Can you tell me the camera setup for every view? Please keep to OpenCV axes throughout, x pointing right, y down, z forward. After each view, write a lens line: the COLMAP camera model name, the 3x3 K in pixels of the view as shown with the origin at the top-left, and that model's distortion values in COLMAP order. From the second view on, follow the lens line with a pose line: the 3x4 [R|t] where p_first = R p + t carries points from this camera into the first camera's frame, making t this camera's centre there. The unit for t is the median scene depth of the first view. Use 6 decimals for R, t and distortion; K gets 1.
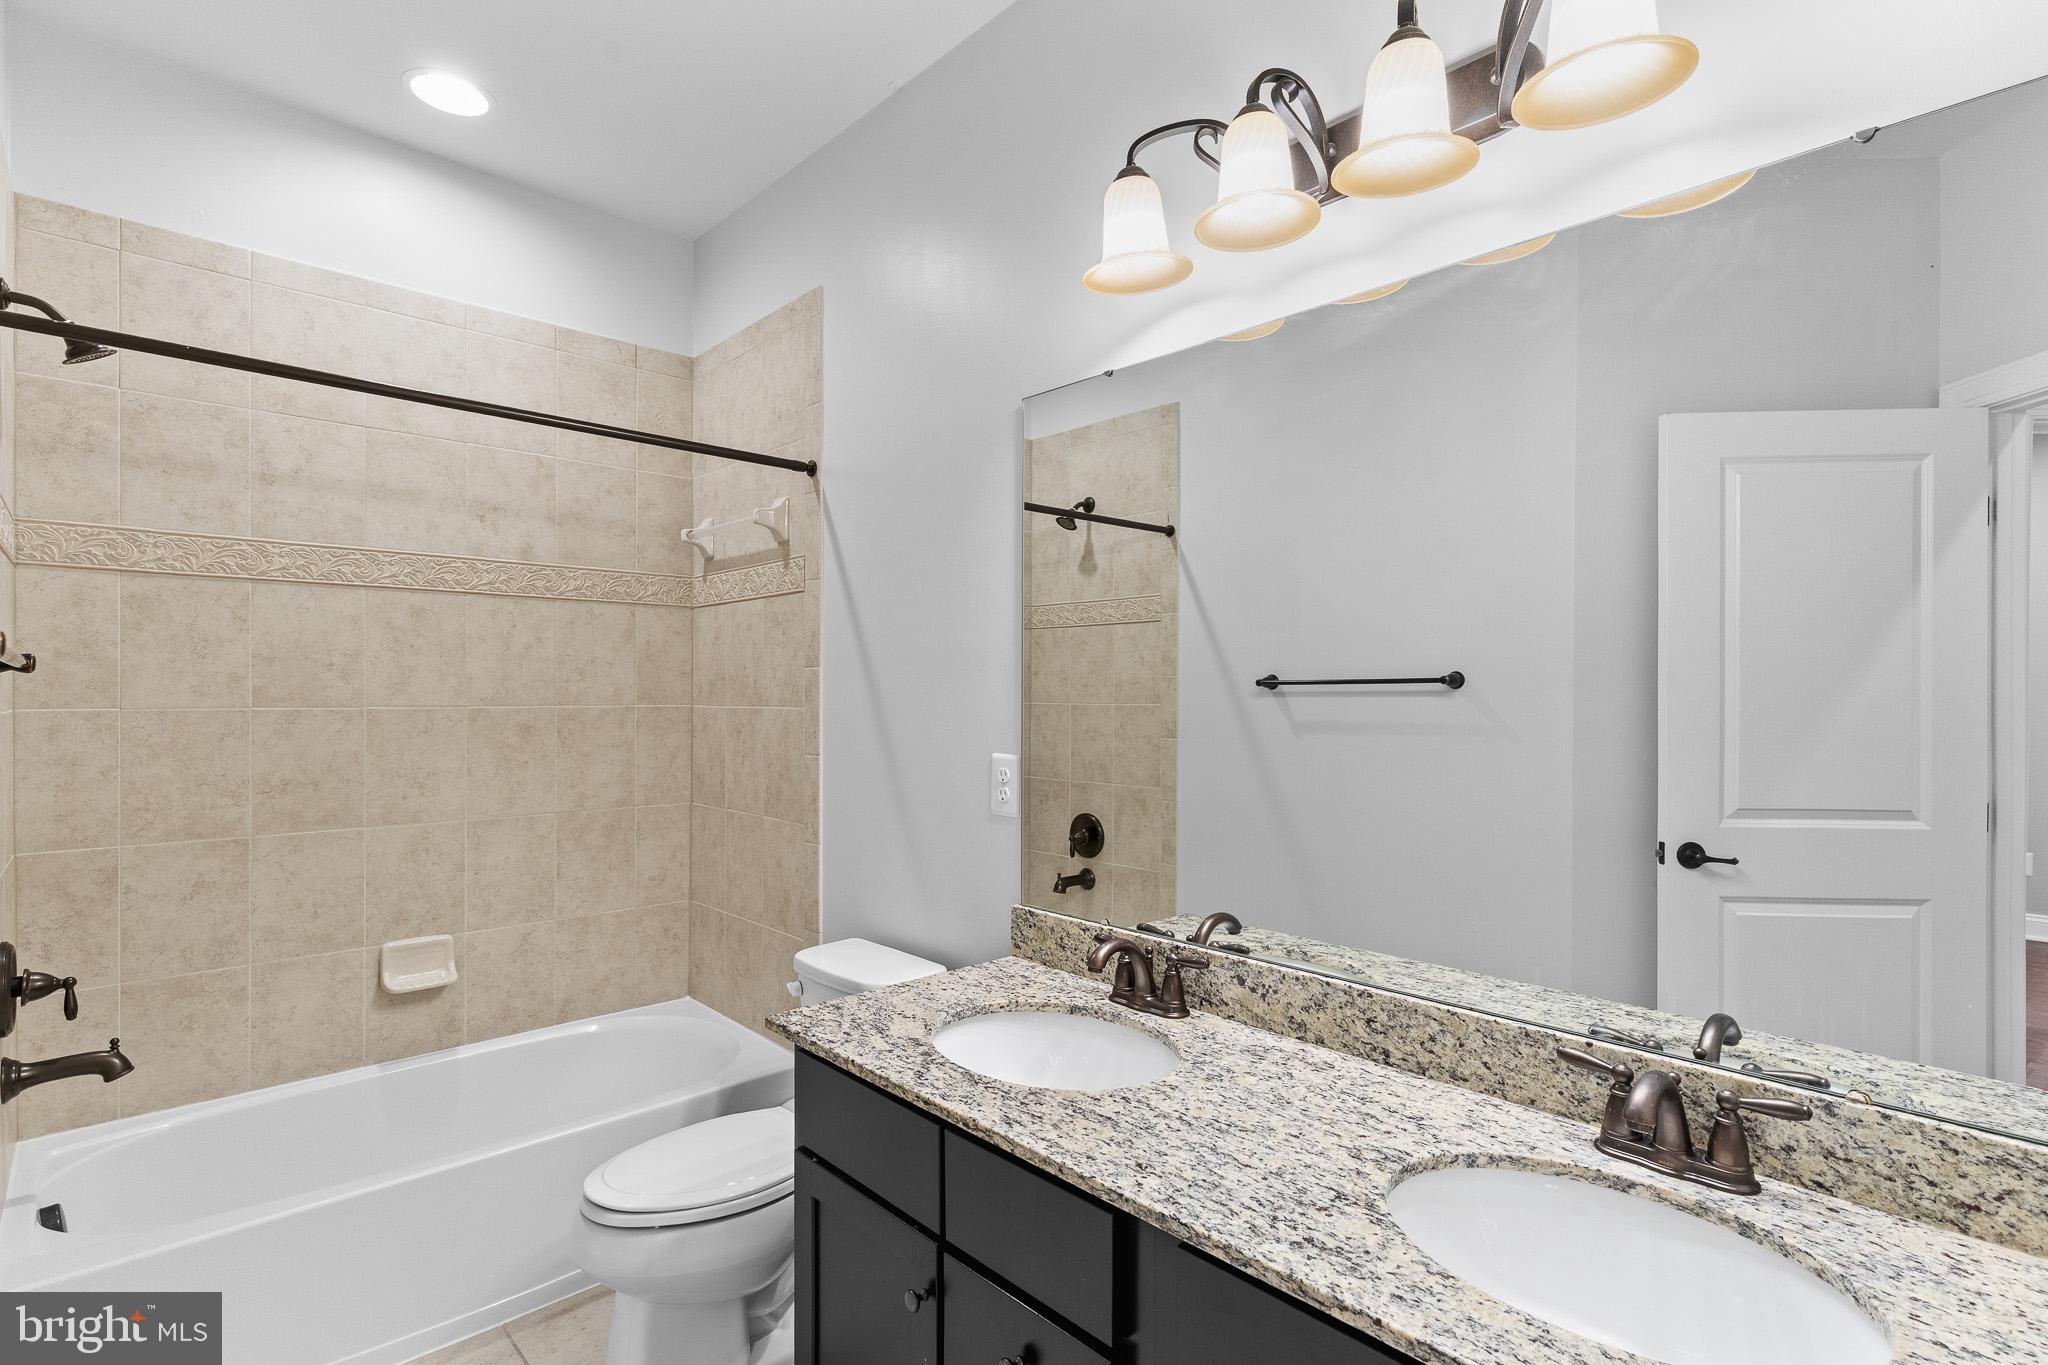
lens RADIAL K [[980.5, 0, 1026.9], [0, 980.5, 687.6], [0, 0, 1]] dist [0.002212, 0.001787]
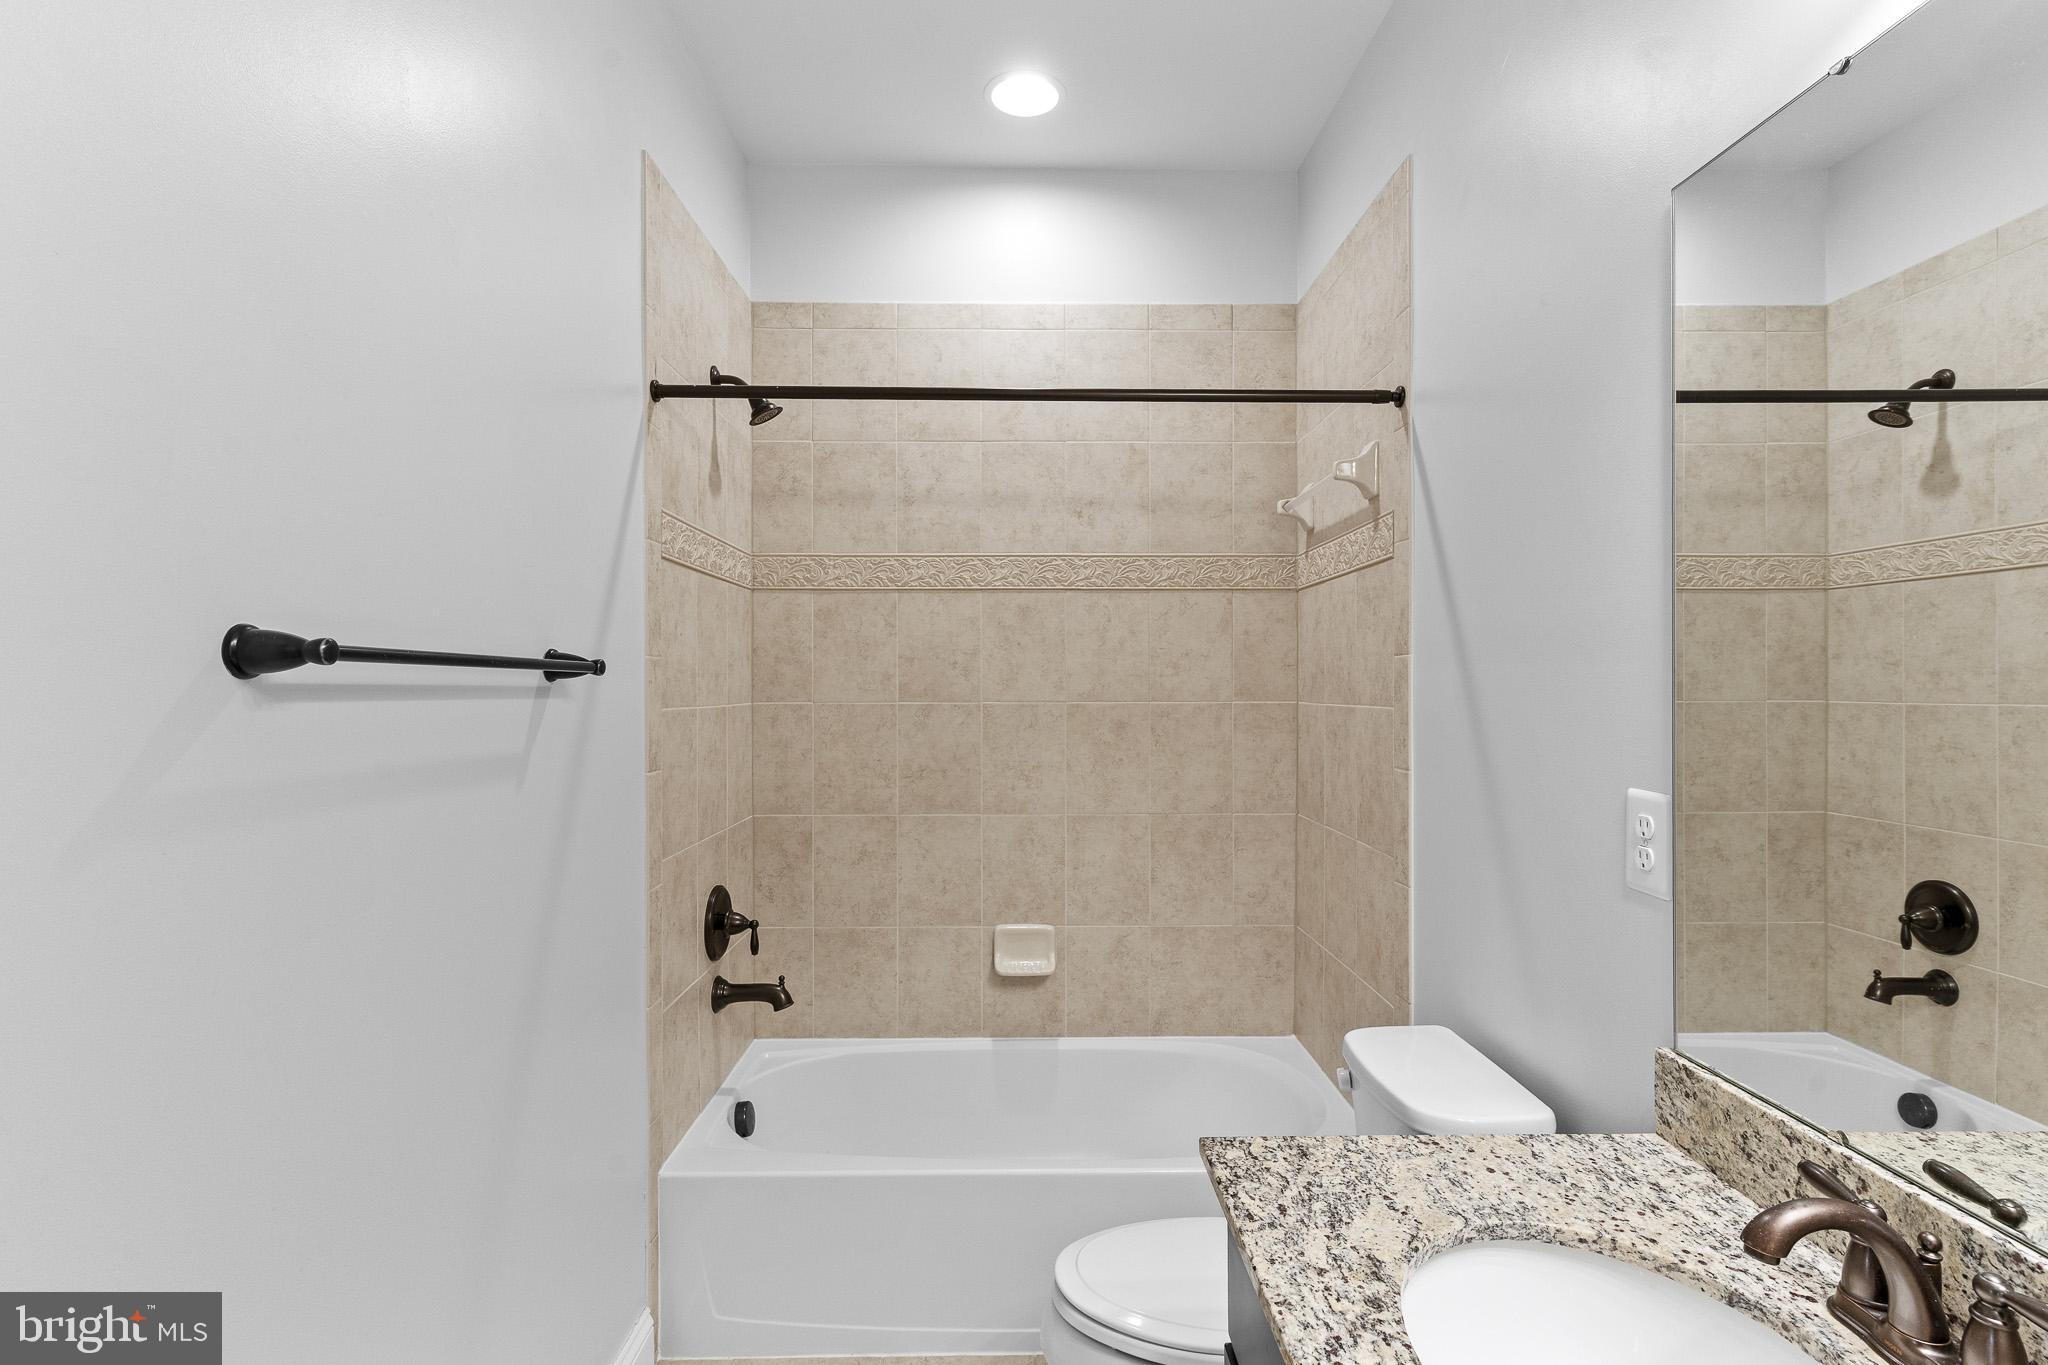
lens RADIAL K [[980.5, 0, 1022.2], [0, 980.5, 679.7], [0, 0, 1]] dist [0.002212, 0.001787]
pose [[0.739934, -0.006866, -0.672644, 0.078232], [0.006832, 0.999973, -0.002691, -0.001383], [0.672644, -0.002604, 0.739961, 0.232170]]
